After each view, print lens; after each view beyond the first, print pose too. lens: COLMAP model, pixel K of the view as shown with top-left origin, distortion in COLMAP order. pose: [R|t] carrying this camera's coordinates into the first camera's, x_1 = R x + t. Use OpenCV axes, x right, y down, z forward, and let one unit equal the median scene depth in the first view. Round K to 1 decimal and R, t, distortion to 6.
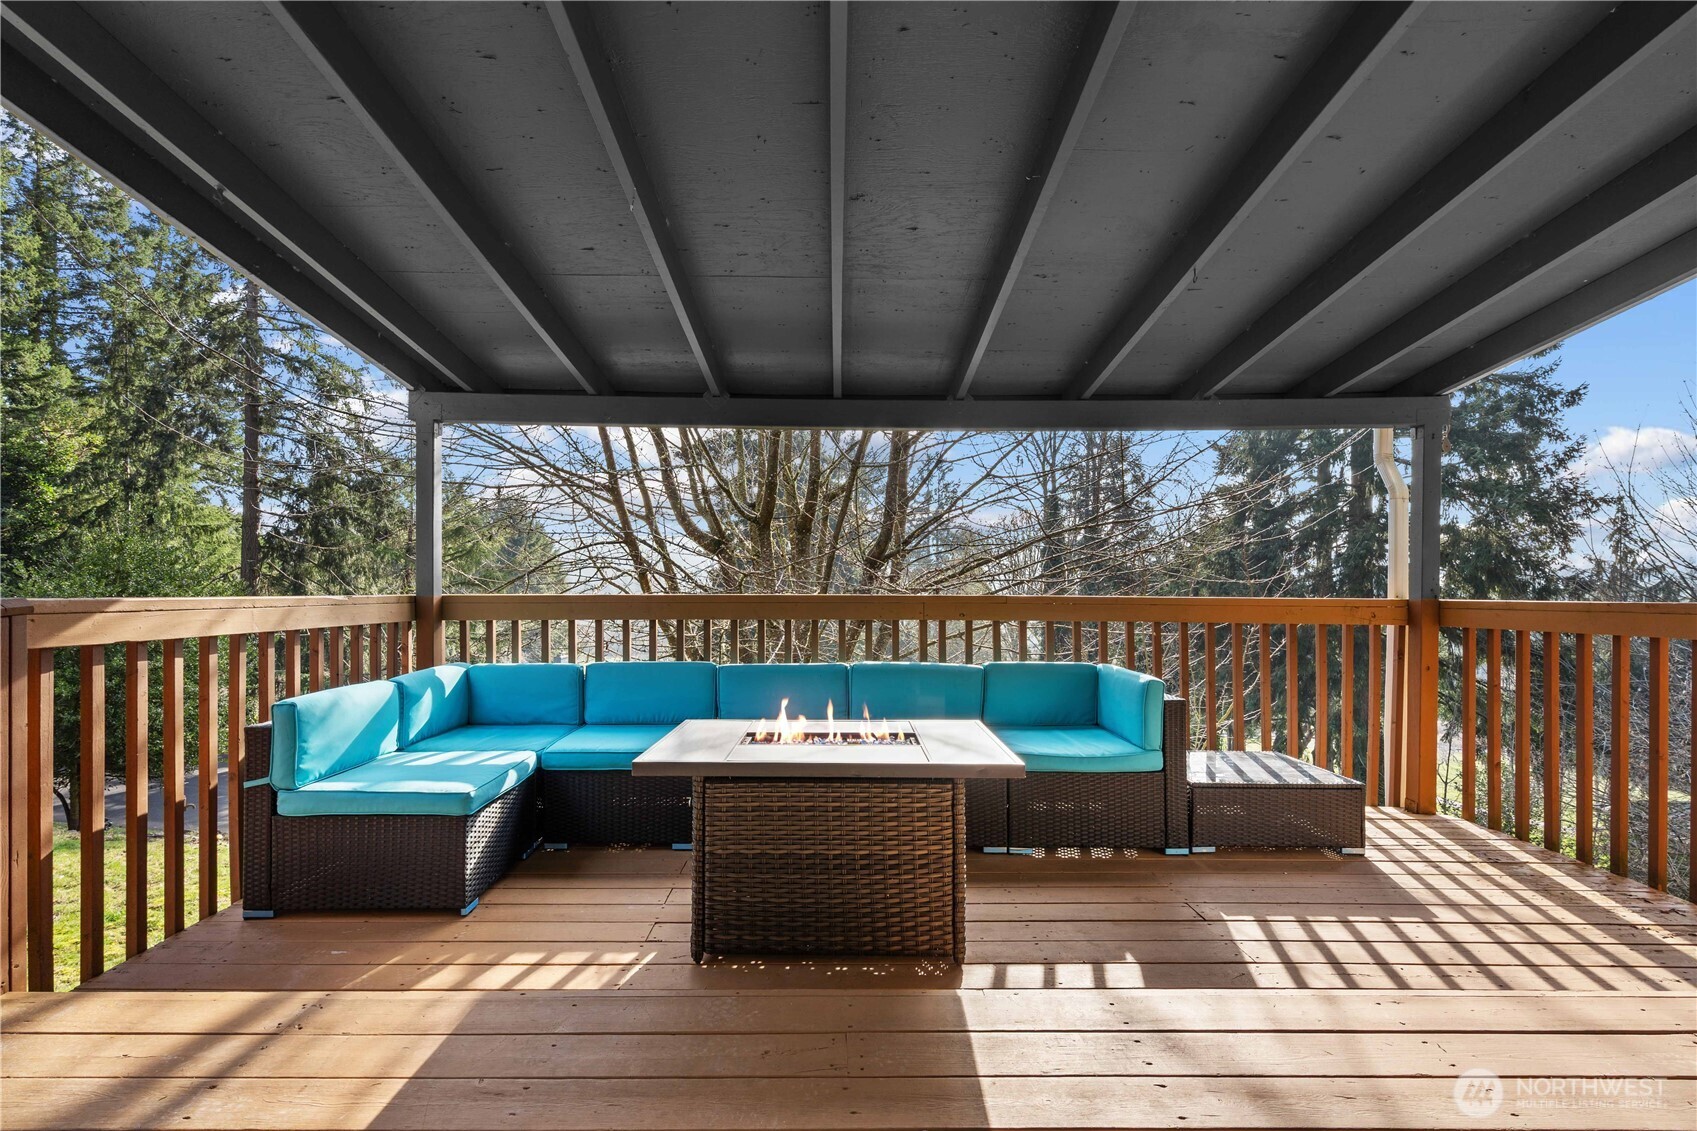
lens RADIAL K [[787.0, 0, 848.5], [0, 787.0, 565.5], [0, 0, 1]] dist [-0.001052, 0.001240]
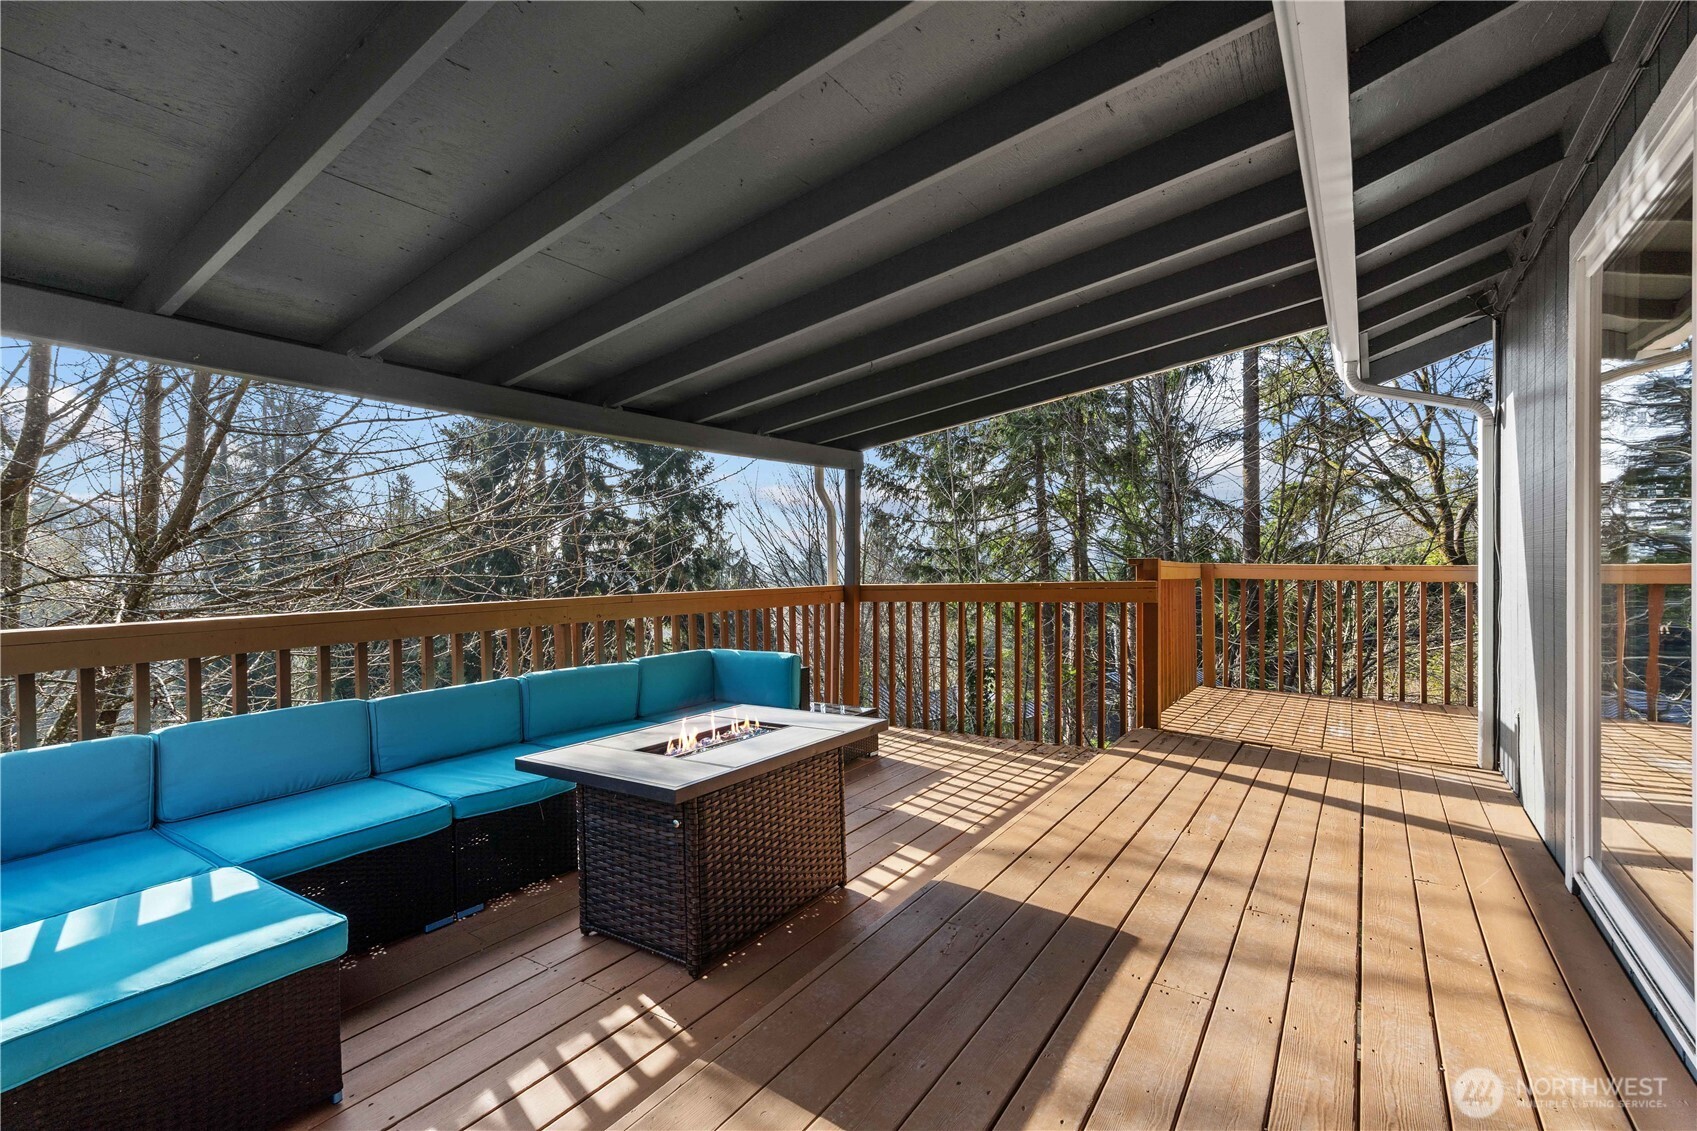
lens RADIAL K [[787.0, 0, 848.5], [0, 787.0, 565.5], [0, 0, 1]] dist [-0.001052, 0.001240]
pose [[0.556779, -0.016219, 0.830502, -0.759749], [-0.001628, 0.999786, 0.020617, -0.035517], [-0.830659, -0.012831, 0.556634, 0.241549]]
